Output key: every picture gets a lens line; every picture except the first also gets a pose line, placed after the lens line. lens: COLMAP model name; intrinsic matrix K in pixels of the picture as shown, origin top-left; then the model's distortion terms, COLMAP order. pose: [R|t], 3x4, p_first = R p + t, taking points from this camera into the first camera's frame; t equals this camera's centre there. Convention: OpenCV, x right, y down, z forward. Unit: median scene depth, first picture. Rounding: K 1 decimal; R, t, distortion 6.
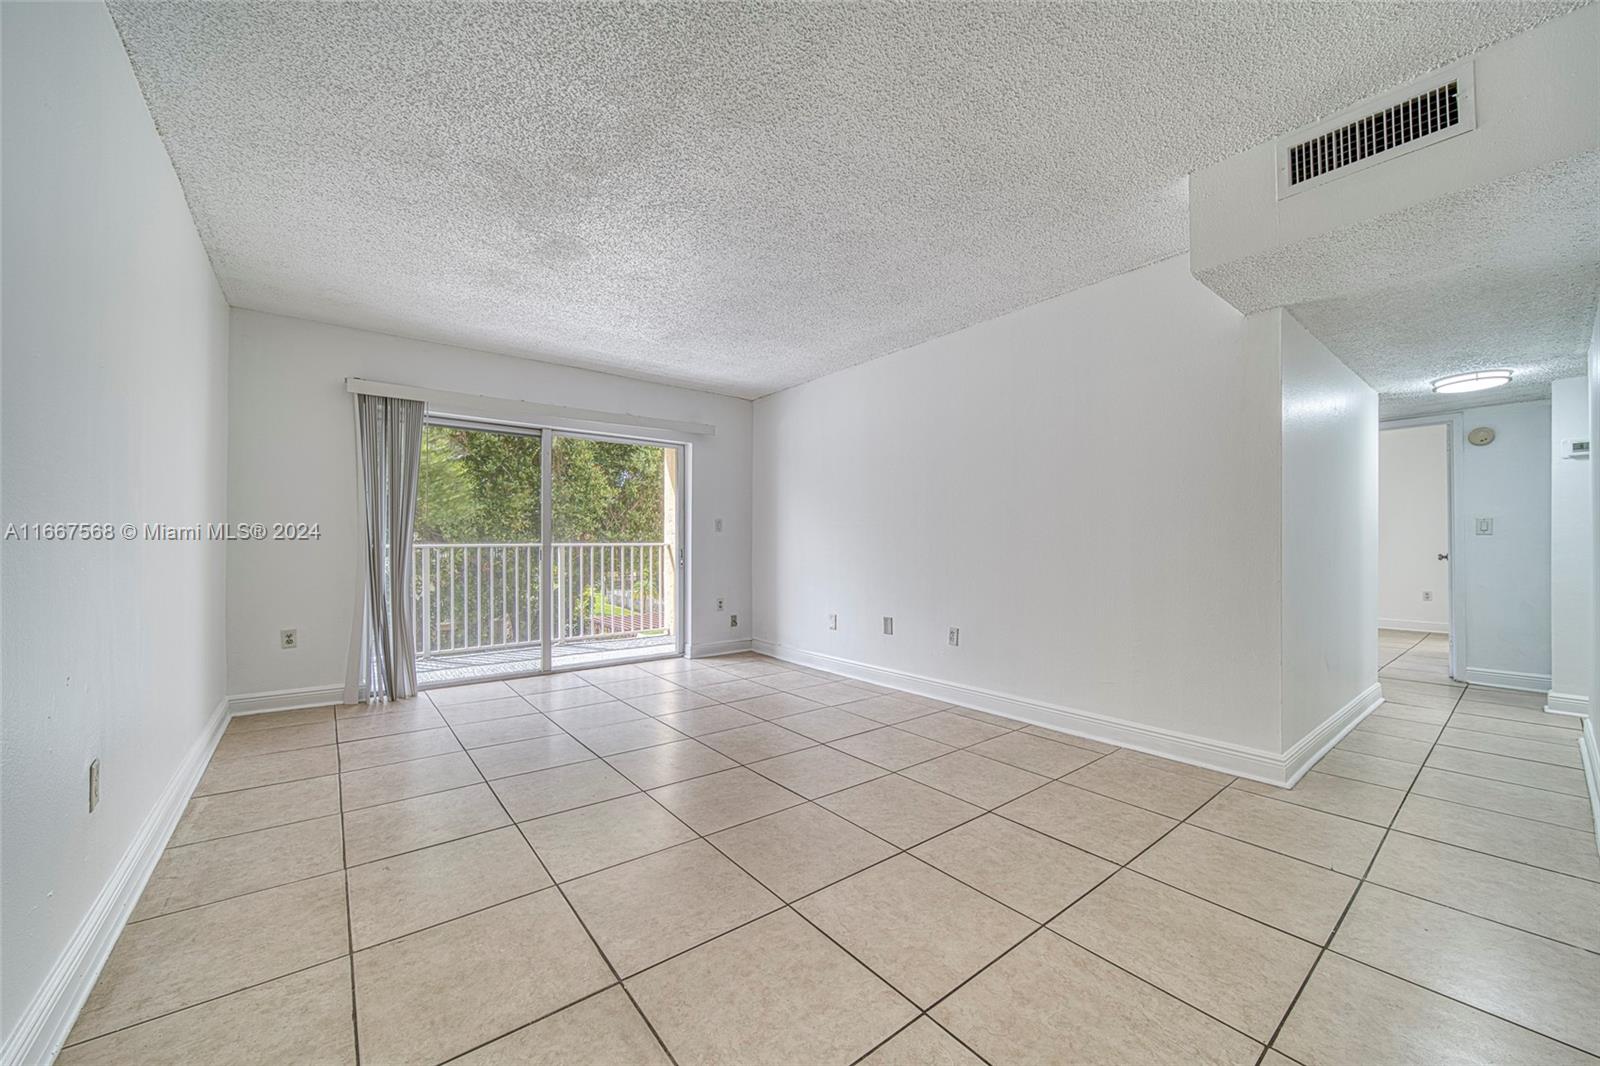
lens RADIAL K [[588.9, 0, 798.0], [0, 588.9, 544.8], [0, 0, 1]] dist [-0.002022, -0.000357]
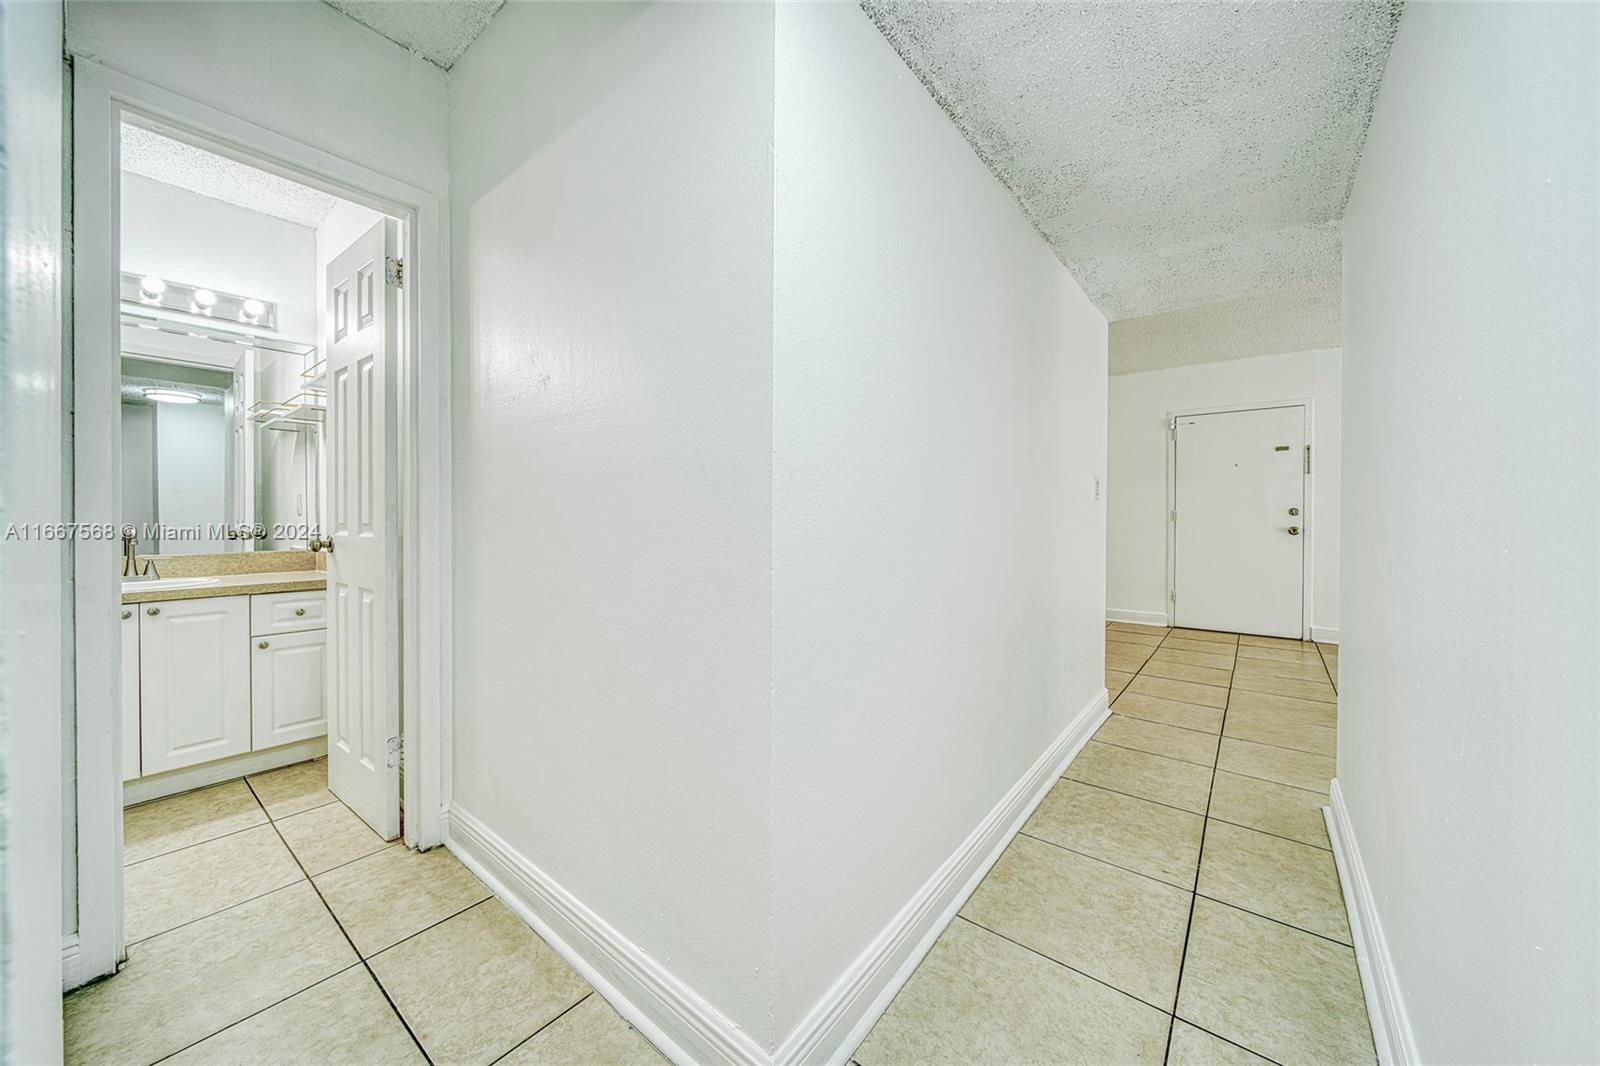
lens RADIAL K [[558.2, 0, 800.2], [0, 558.2, 516.5], [0, 0, 1]] dist [0.000390, -0.000024]
pose [[-0.976445, -0.006737, -0.215660, 1.636192], [-0.008709, 0.999929, 0.008191, -0.001698], [0.215589, 0.009877, -0.976434, 1.515401]]
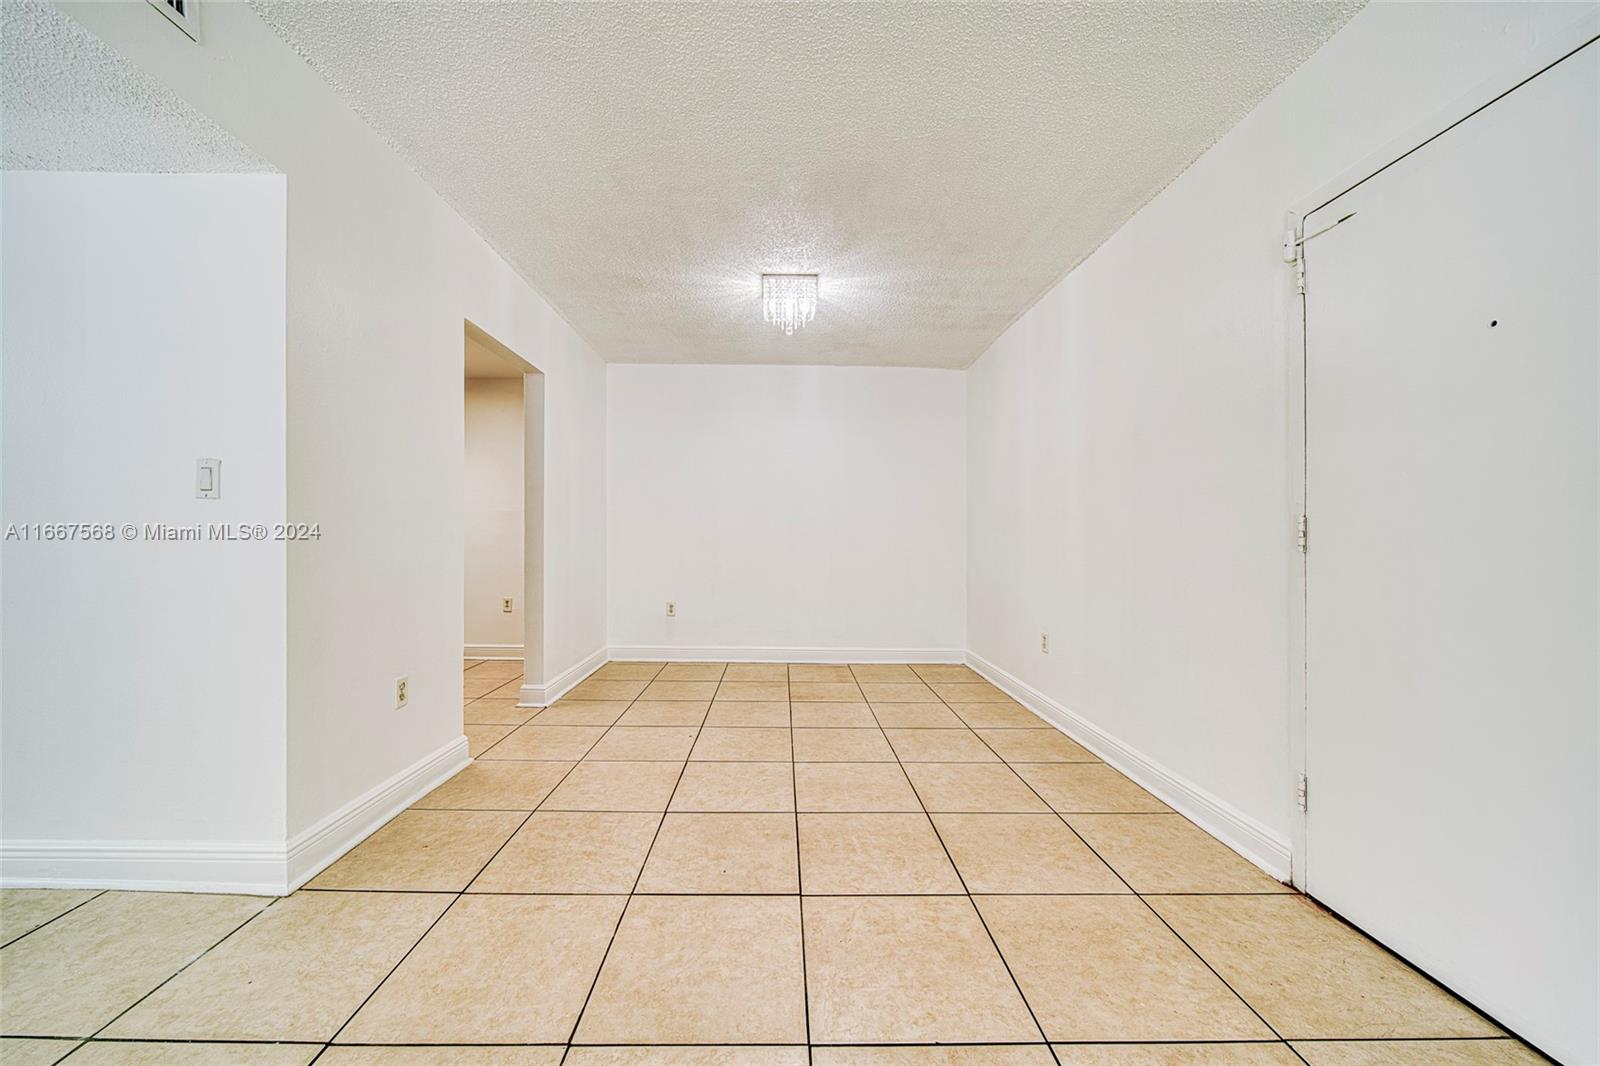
lens RADIAL K [[576.4, 0, 806.2], [0, 576.4, 528.9], [0, 0, 1]] dist [-0.000988, -0.000385]
pose [[-0.796591, -0.003820, 0.604506, -0.037068], [-0.010039, 0.999926, -0.006910, 0.001001], [-0.604435, -0.011573, -0.796570, 0.717655]]
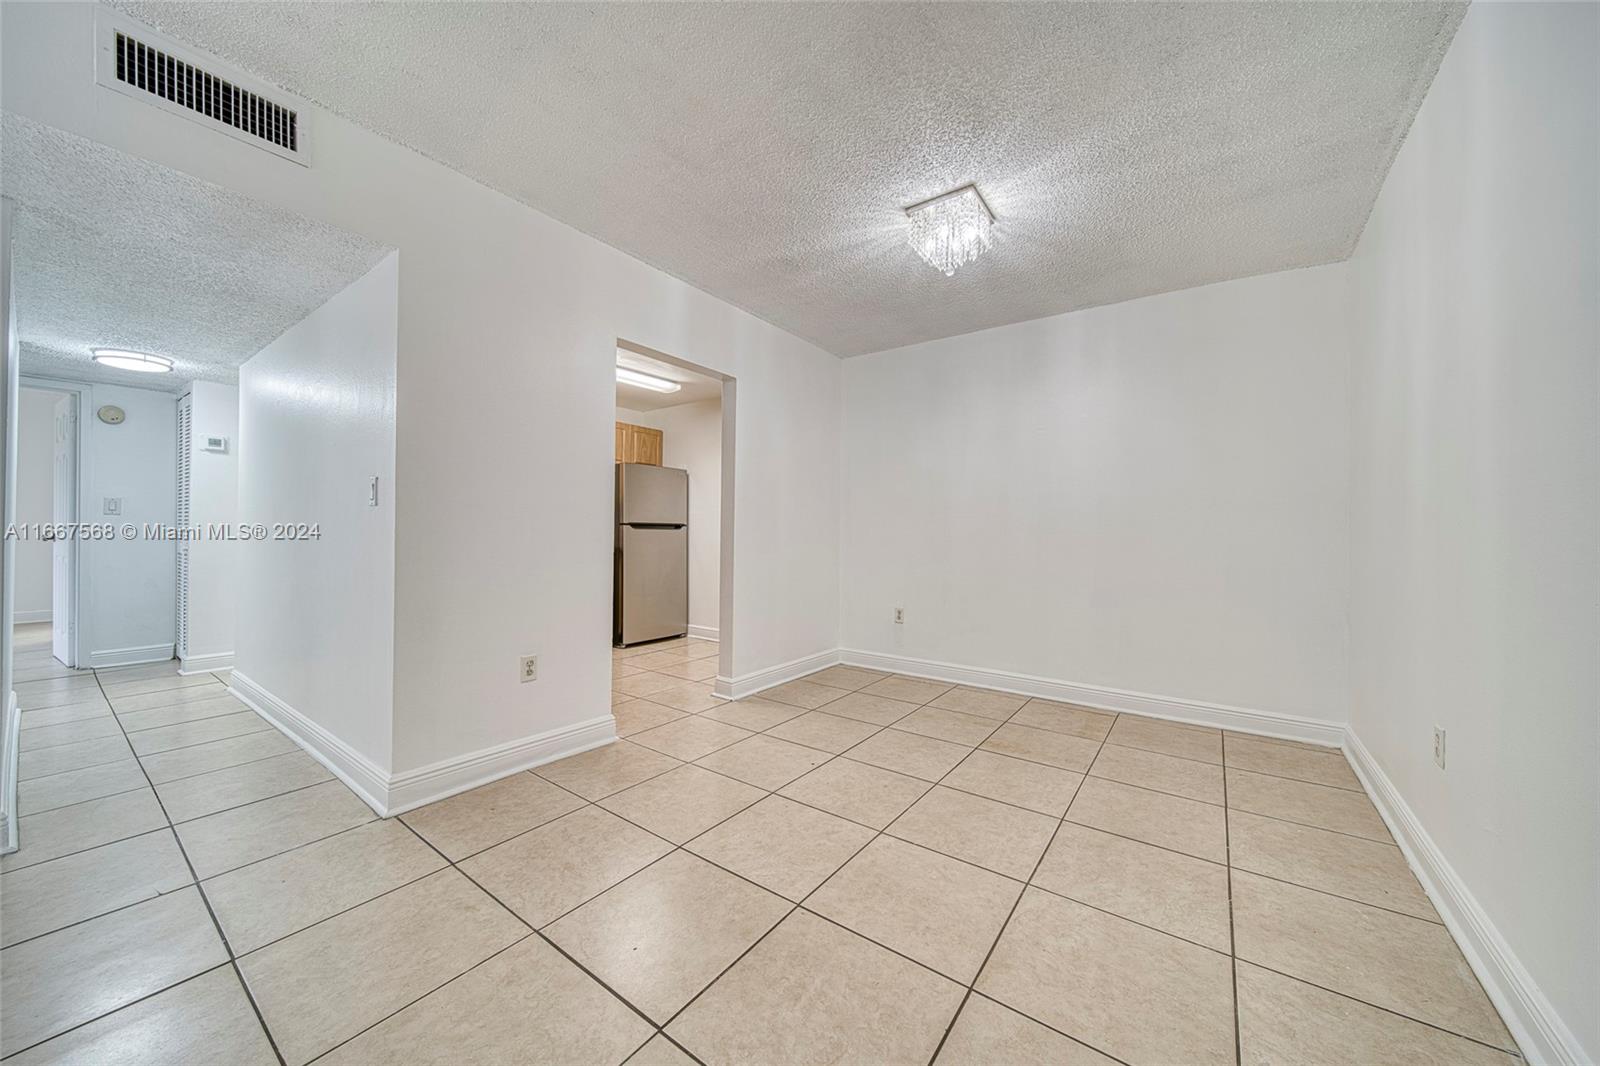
lens RADIAL K [[576.4, 0, 806.2], [0, 576.4, 528.9], [0, 0, 1]] dist [-0.000988, -0.000385]
pose [[-0.264418, -0.000669, 0.964408, -0.125280], [-0.006748, 0.999977, -0.001156, 0.000302], [-0.964385, -0.006813, -0.264417, 0.213167]]
